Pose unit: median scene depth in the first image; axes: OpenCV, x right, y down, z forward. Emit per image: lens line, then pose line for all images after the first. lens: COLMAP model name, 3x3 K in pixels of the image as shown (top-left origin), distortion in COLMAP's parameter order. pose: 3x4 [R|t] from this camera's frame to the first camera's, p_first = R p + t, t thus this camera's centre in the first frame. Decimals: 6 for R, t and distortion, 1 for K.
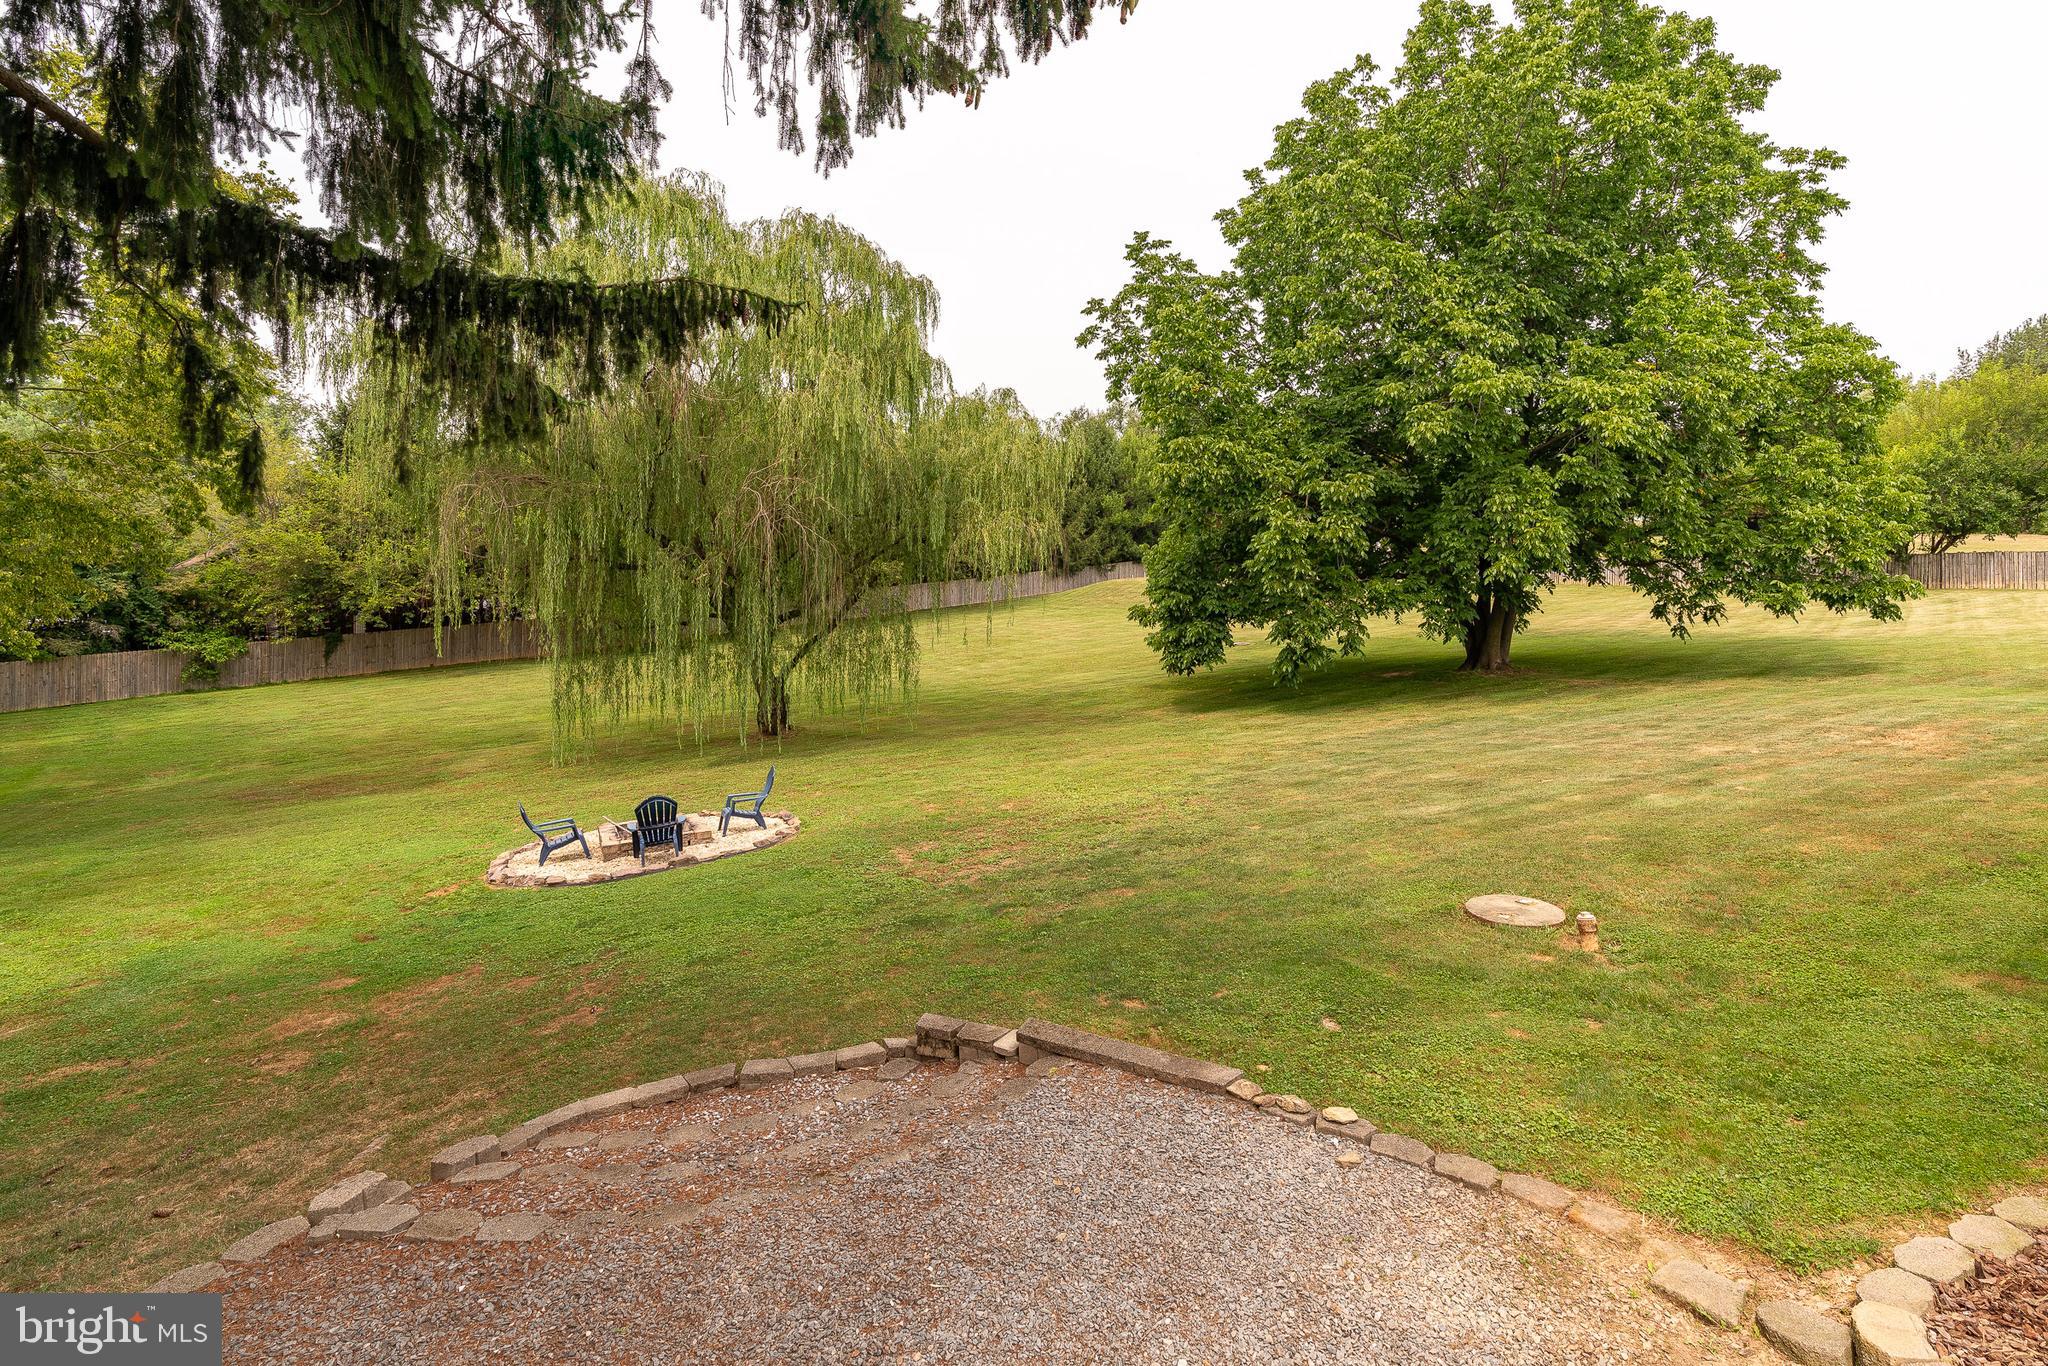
lens RADIAL K [[1032.0, 0, 1085.9], [0, 1032.0, 573.1], [0, 0, 1]] dist [0.005319, 0.000815]
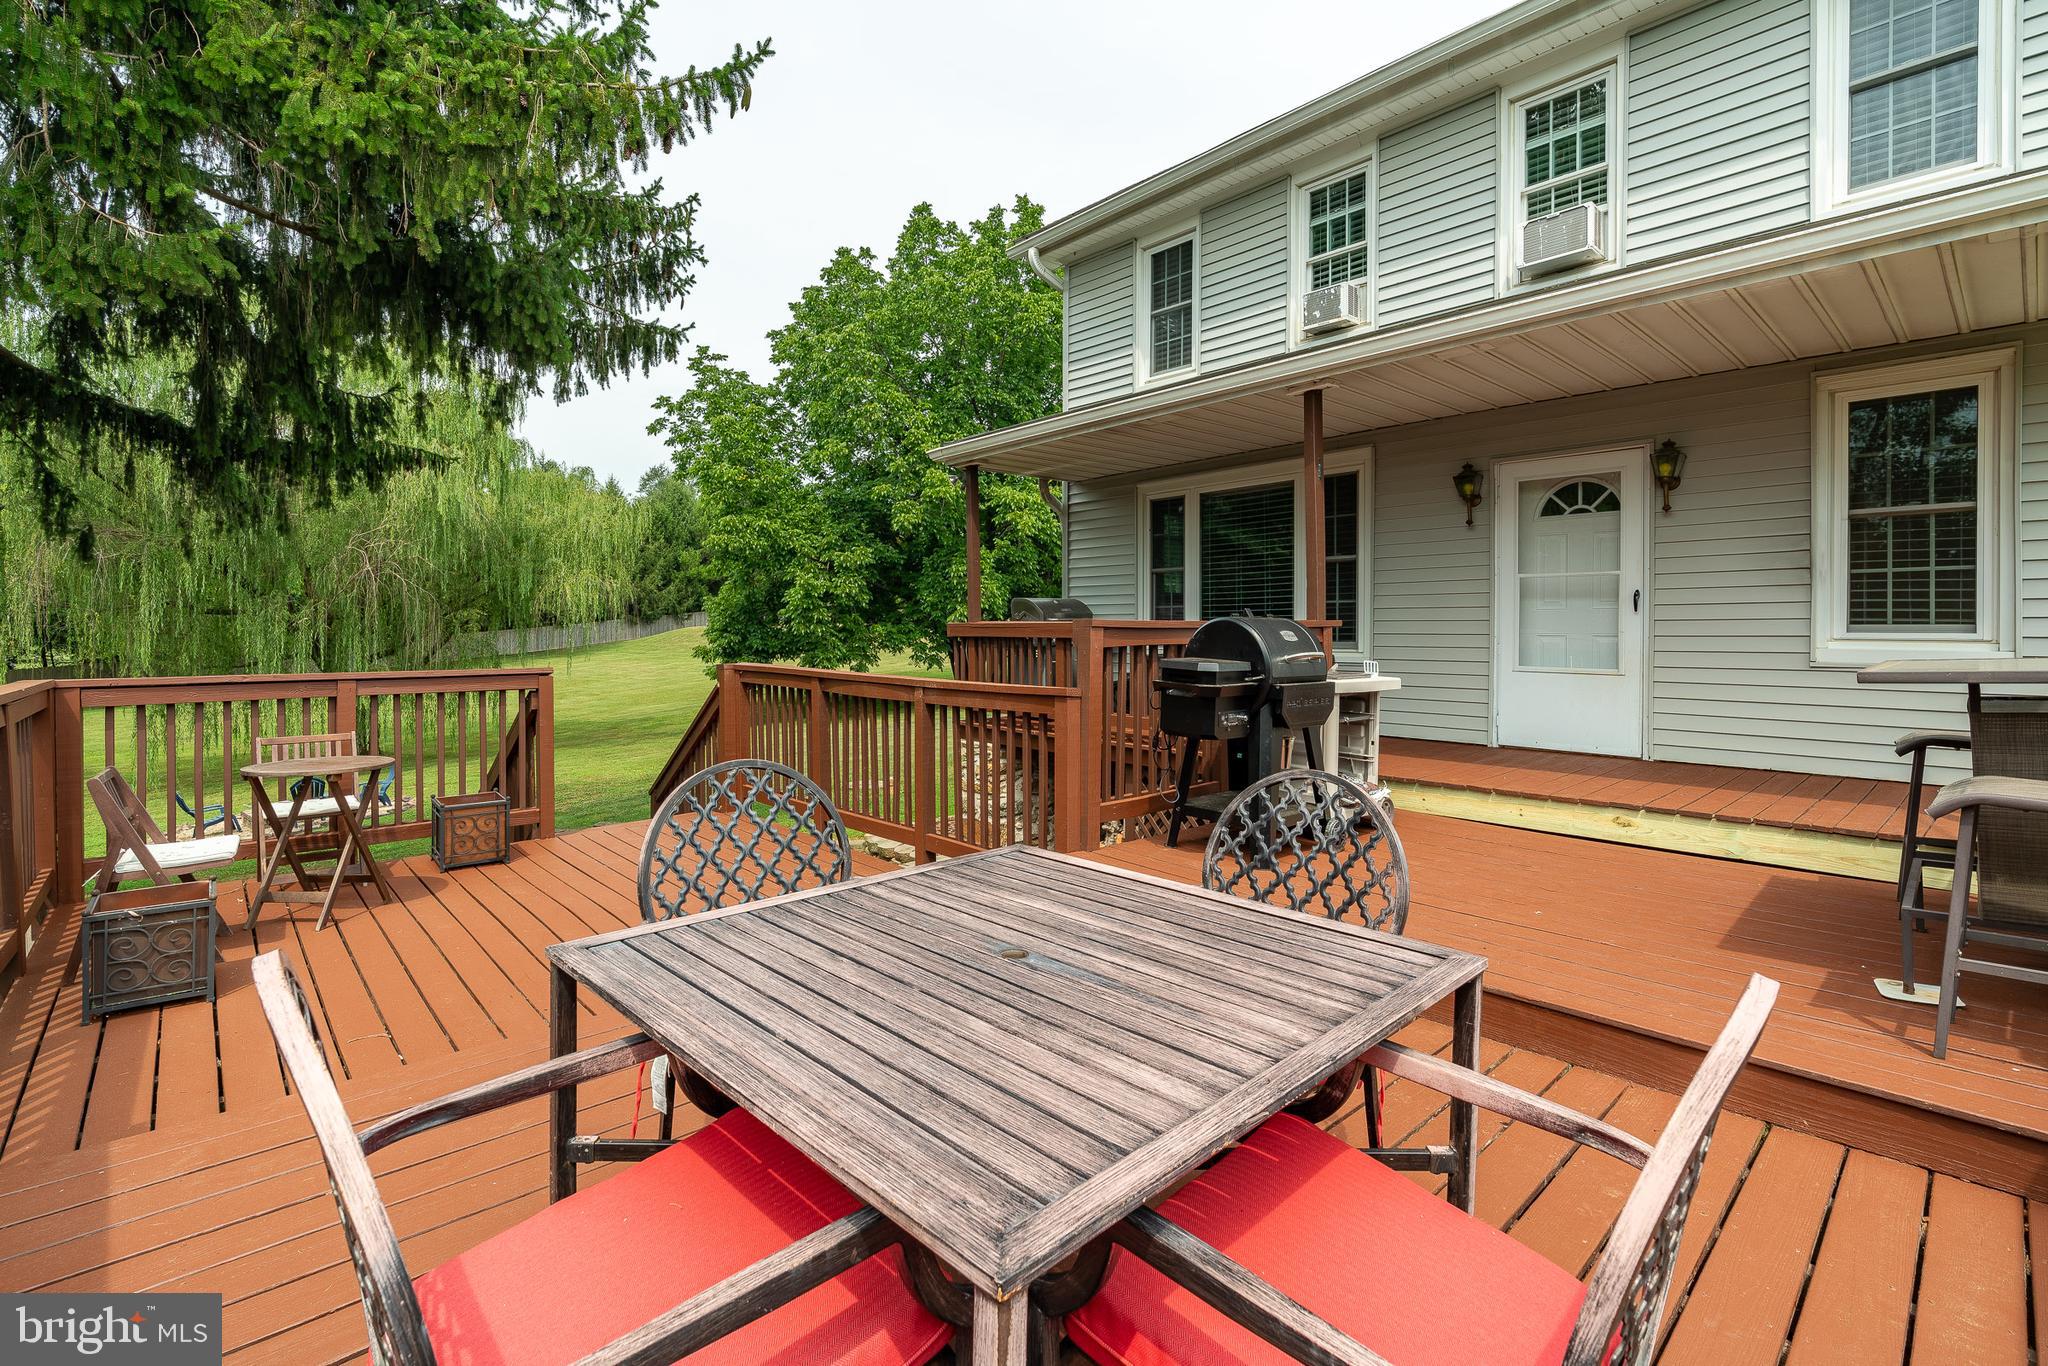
lens RADIAL K [[933.8, 0, 1008.5], [0, 933.8, 632.2], [0, 0, 1]] dist [-0.004319, 0.003194]
pose [[0.939458, -0.002774, 0.342652, 0.017132], [-0.000778, 0.999947, 0.010230, 0.004619], [-0.342663, -0.009877, 0.939407, -0.239667]]
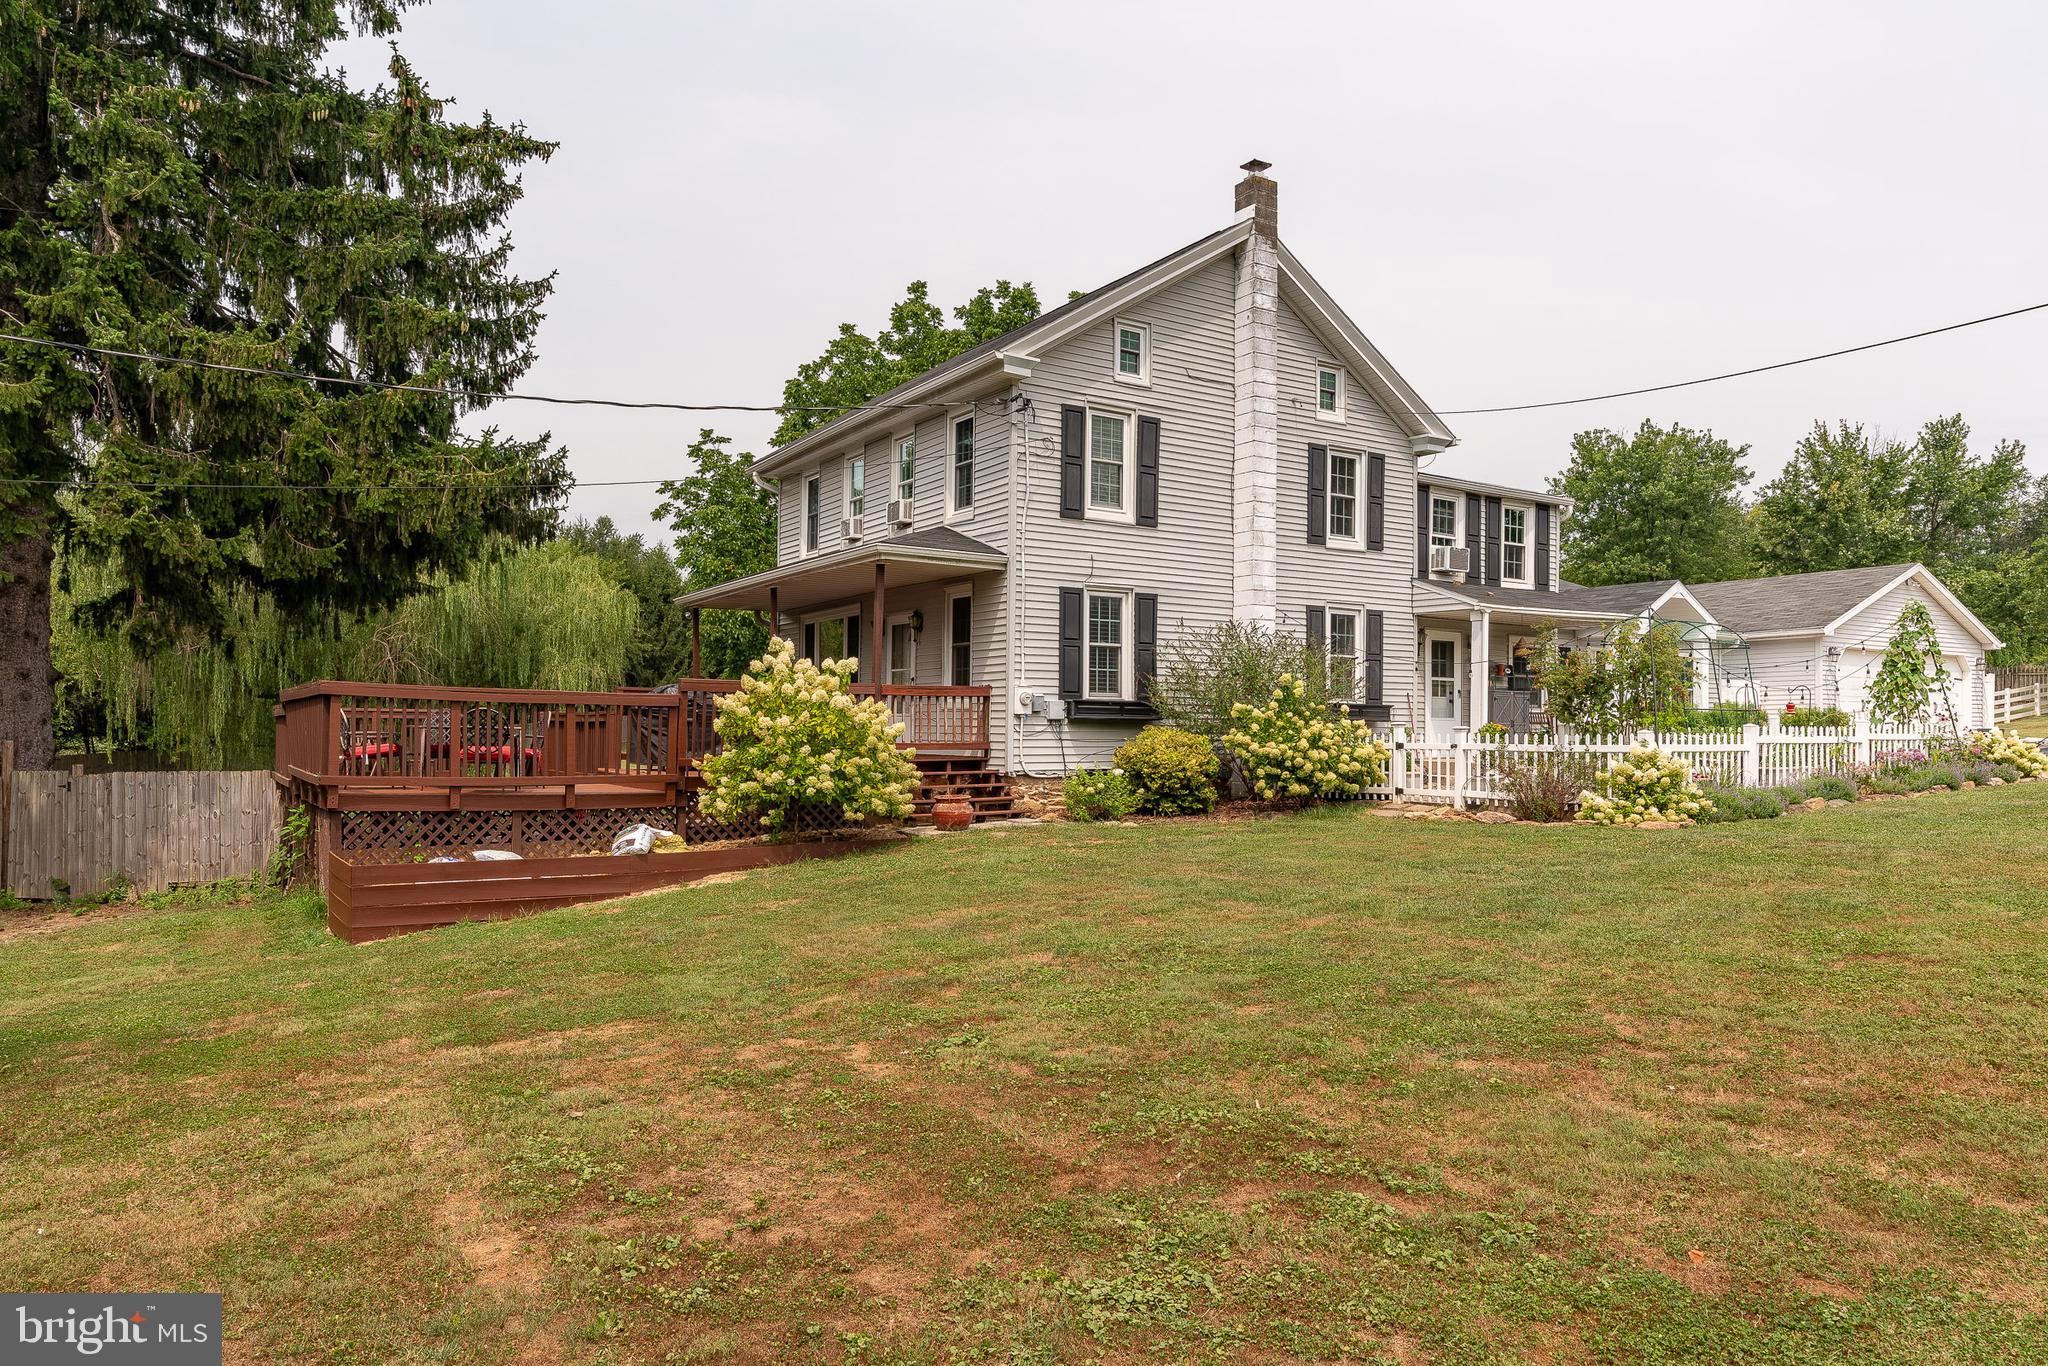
lens RADIAL K [[1301.5, 0, 1035.1], [0, 1301.5, 734.7], [0, 0, 1]] dist [0.016599, -0.001499]
pose [[0.979066, 0.005419, 0.203470, 0.154305], [-0.007372, 0.999934, 0.008842, 0.020288], [-0.203409, -0.010157, 0.979041, -0.756602]]
